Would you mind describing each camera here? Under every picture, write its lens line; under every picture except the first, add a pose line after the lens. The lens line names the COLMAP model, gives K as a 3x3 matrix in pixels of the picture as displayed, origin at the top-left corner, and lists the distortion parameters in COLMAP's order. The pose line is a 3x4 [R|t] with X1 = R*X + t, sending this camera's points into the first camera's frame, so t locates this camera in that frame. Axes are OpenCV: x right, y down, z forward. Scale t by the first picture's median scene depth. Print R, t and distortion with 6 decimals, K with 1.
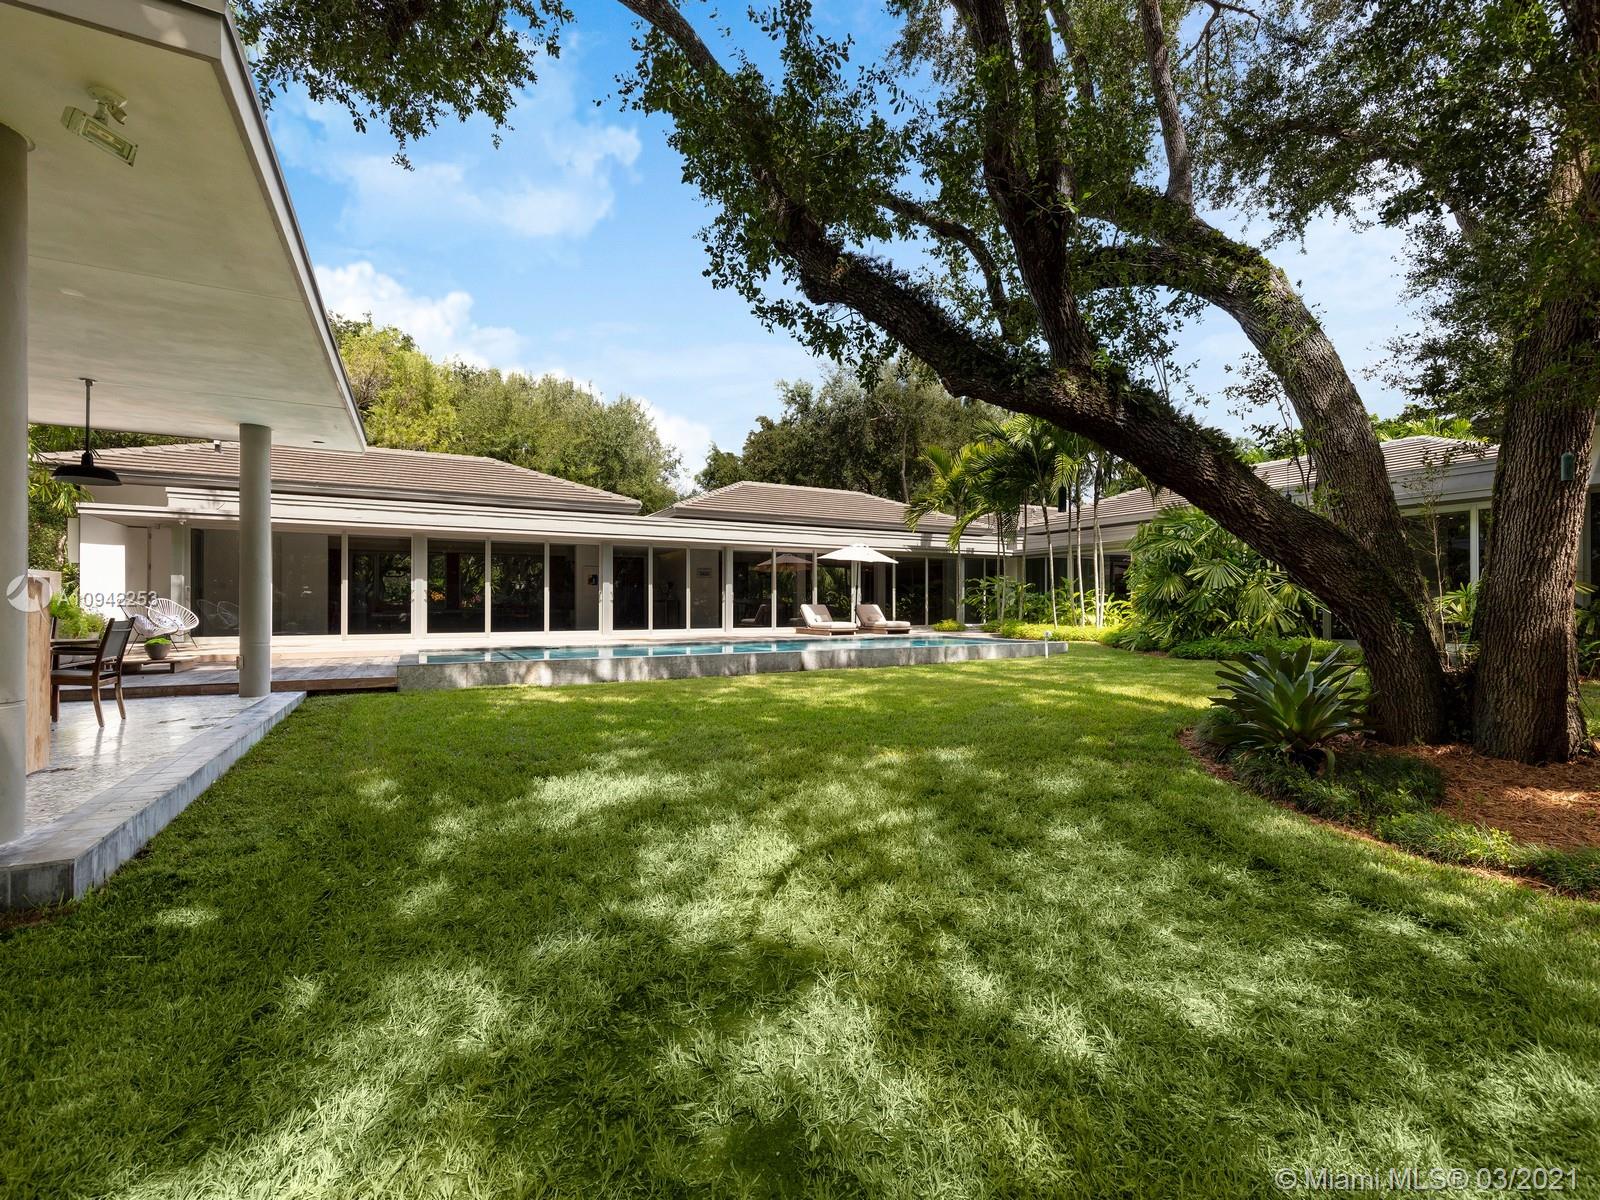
lens RADIAL K [[713.7, 0, 800.0], [0, 713.7, 600.0], [0, 0, 1]] dist [0.014827, 0.000149]
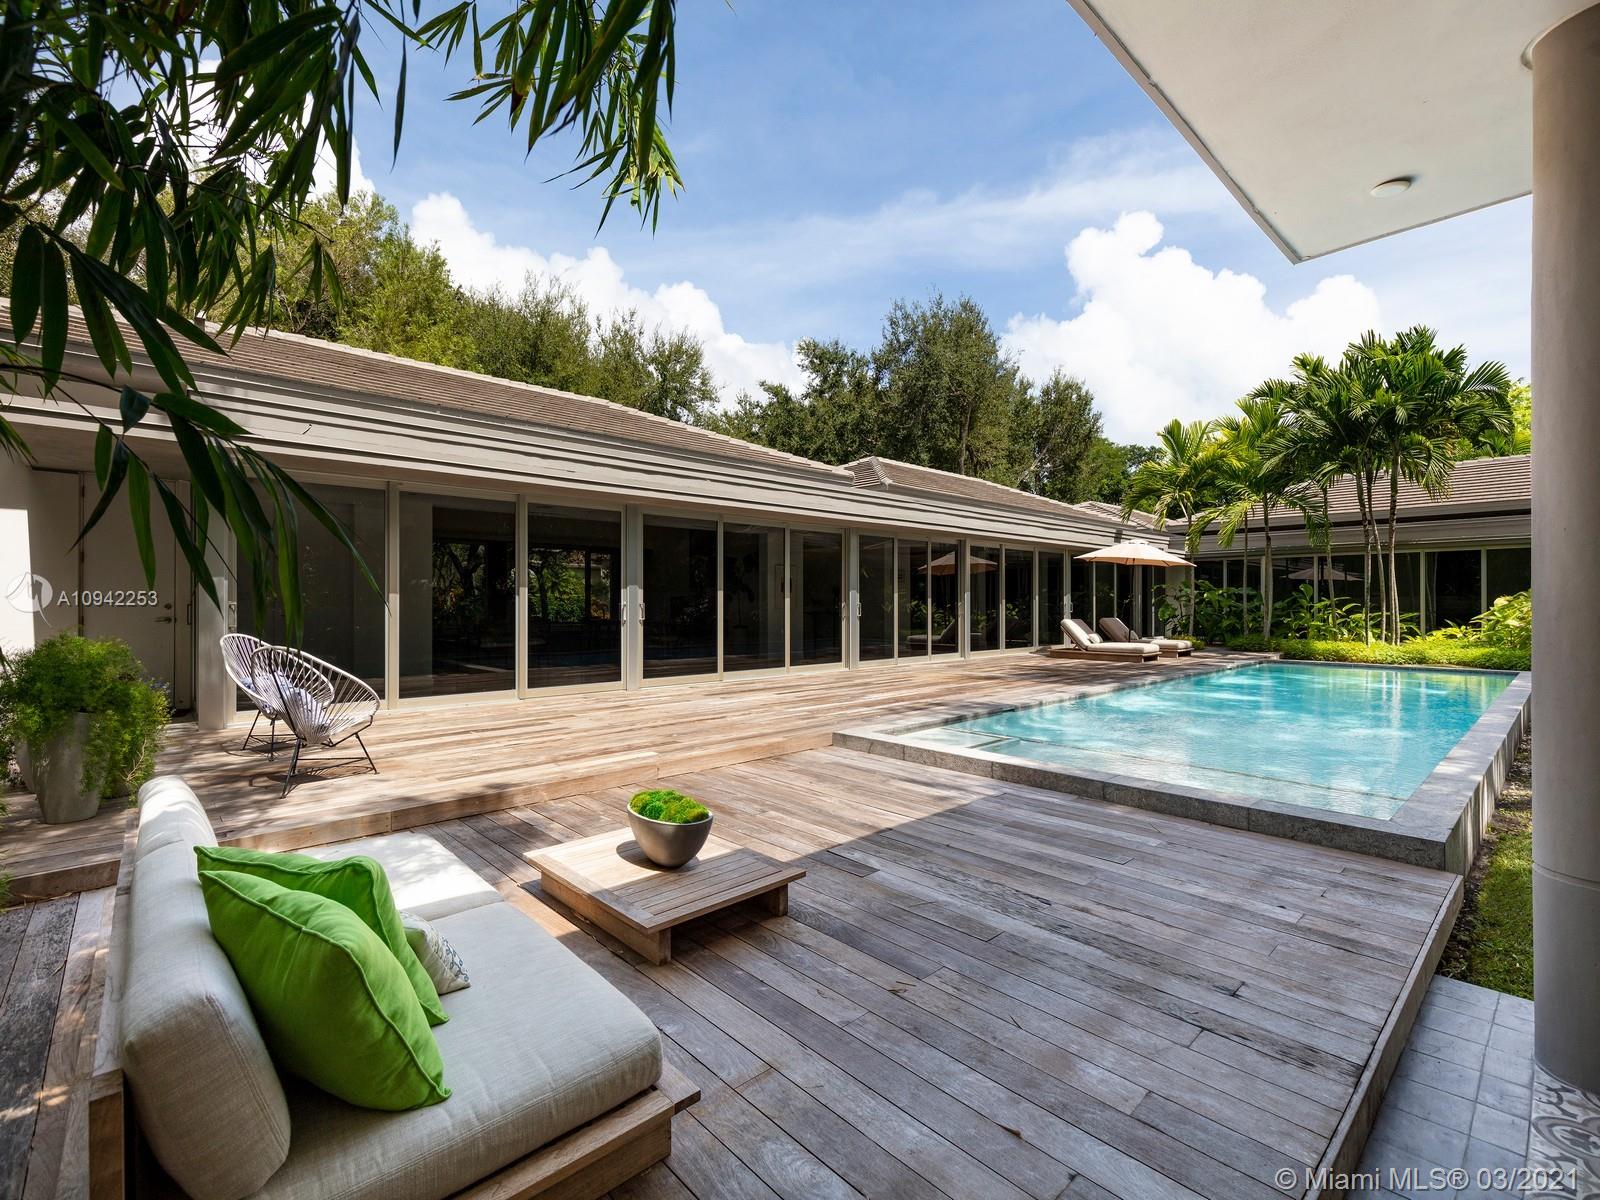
lens RADIAL K [[713.7, 0, 800.0], [0, 713.7, 600.0], [0, 0, 1]] dist [0.014827, 0.000149]
pose [[0.967682, -0.004511, 0.252134, -0.449364], [0.004815, 0.999988, -0.000589, -0.013143], [-0.252129, 0.001784, 0.967692, 0.342263]]
